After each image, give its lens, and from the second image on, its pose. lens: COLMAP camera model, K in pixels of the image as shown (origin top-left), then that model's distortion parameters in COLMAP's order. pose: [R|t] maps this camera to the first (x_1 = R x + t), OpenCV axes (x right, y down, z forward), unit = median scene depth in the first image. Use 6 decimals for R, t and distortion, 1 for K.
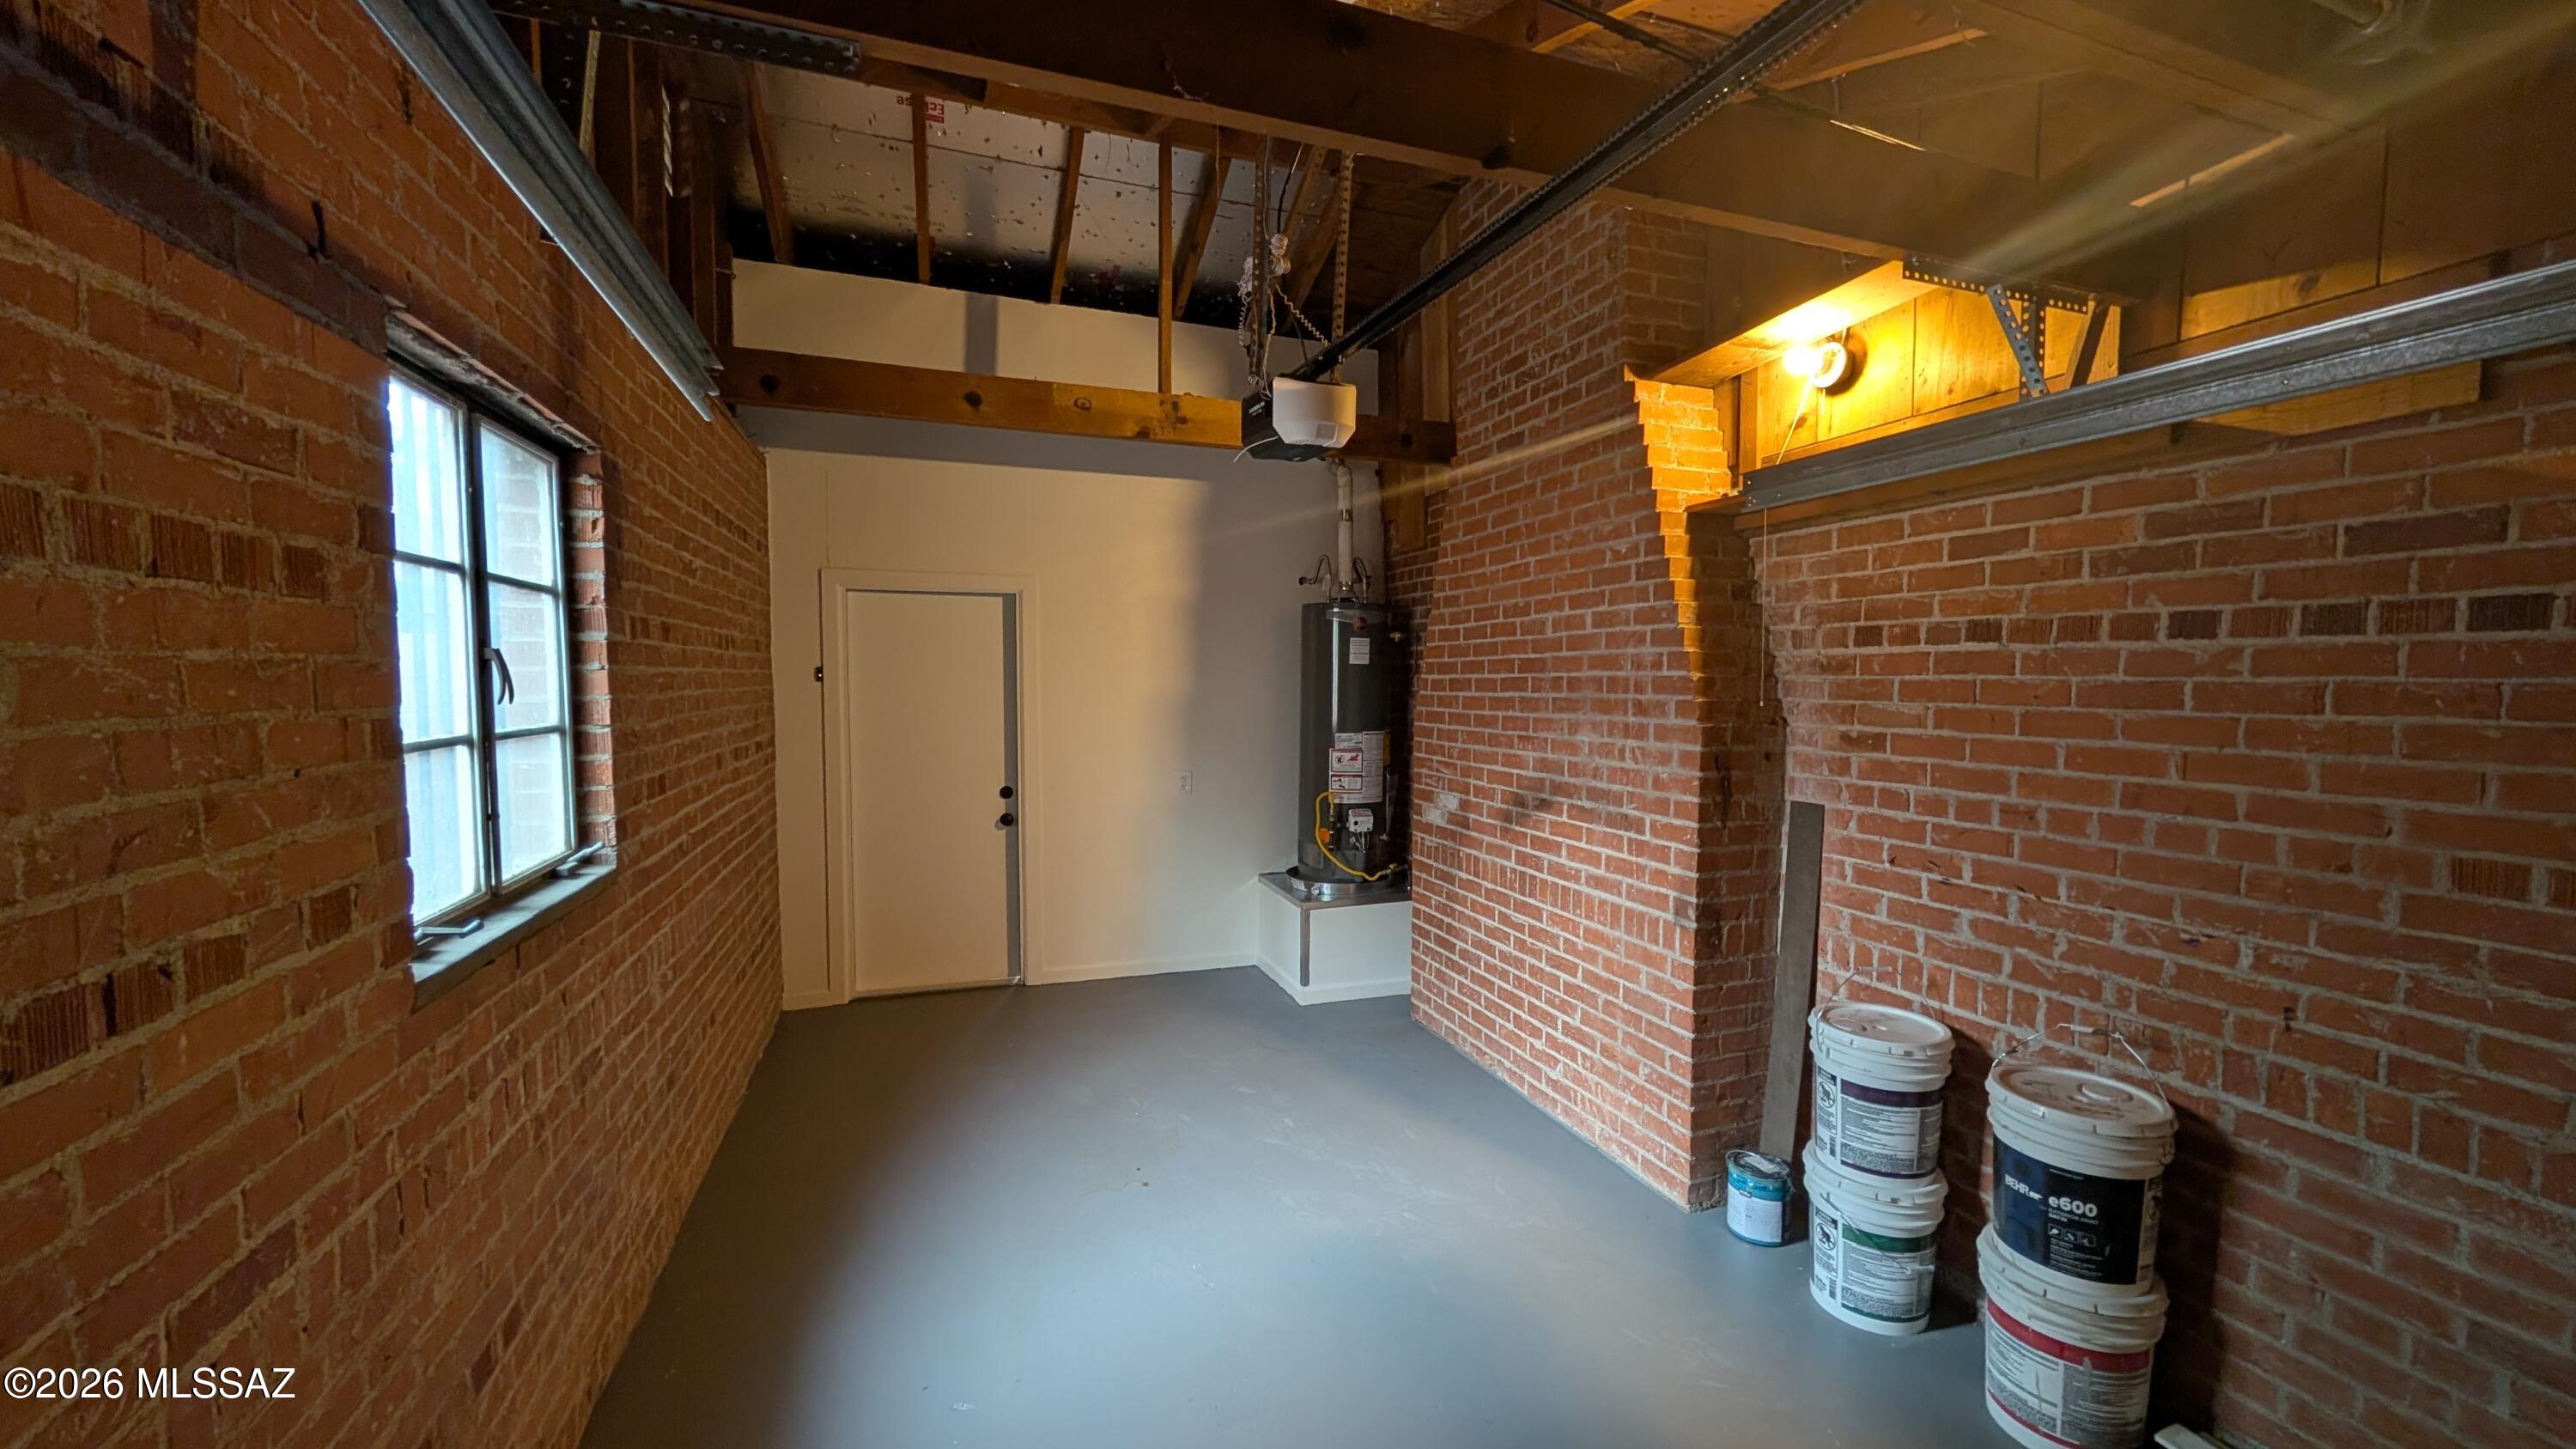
lens RADIAL K [[977.9, 0, 1294.8], [0, 977.9, 731.9], [0, 0, 1]] dist [-0.000145, -0.000342]
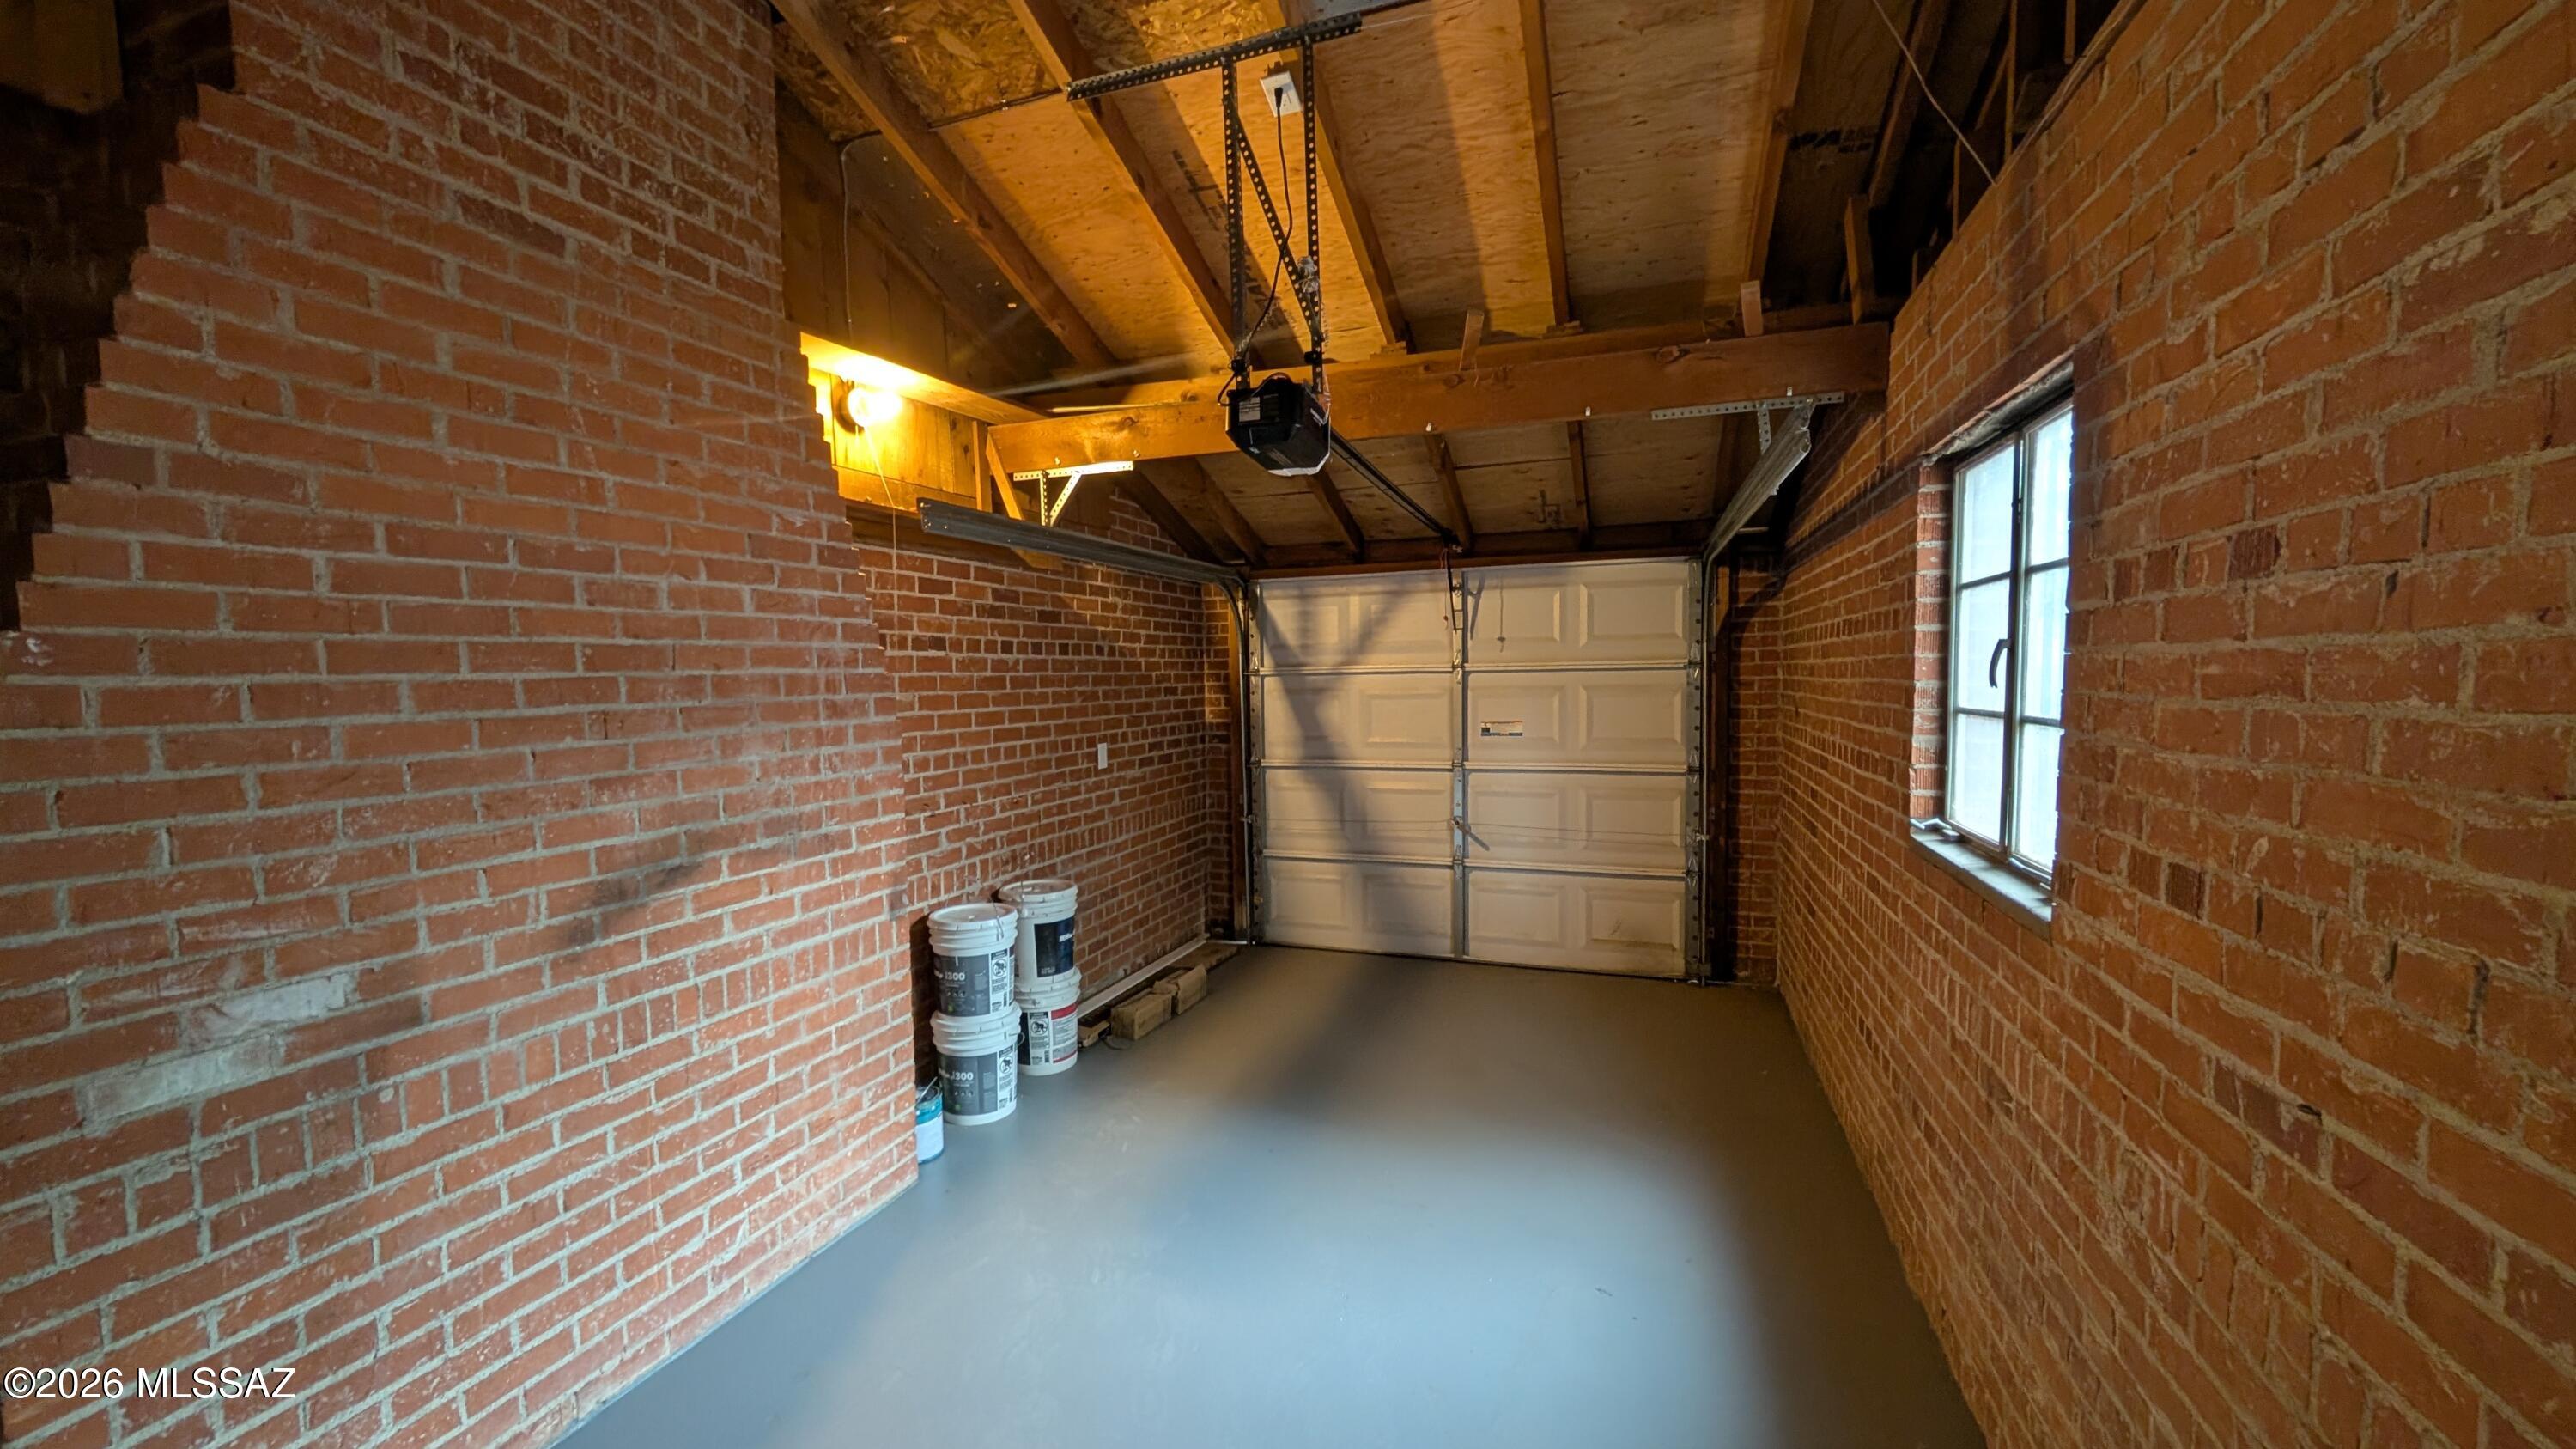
lens RADIAL K [[977.9, 0, 1294.4], [0, 977.9, 735.5], [0, 0, 1]] dist [-0.000145, -0.000342]
pose [[-0.775442, -0.034639, 0.630467, -0.504856], [0.045228, 0.992882, 0.110179, -0.075640], [-0.629796, 0.113952, -0.768356, 1.341691]]
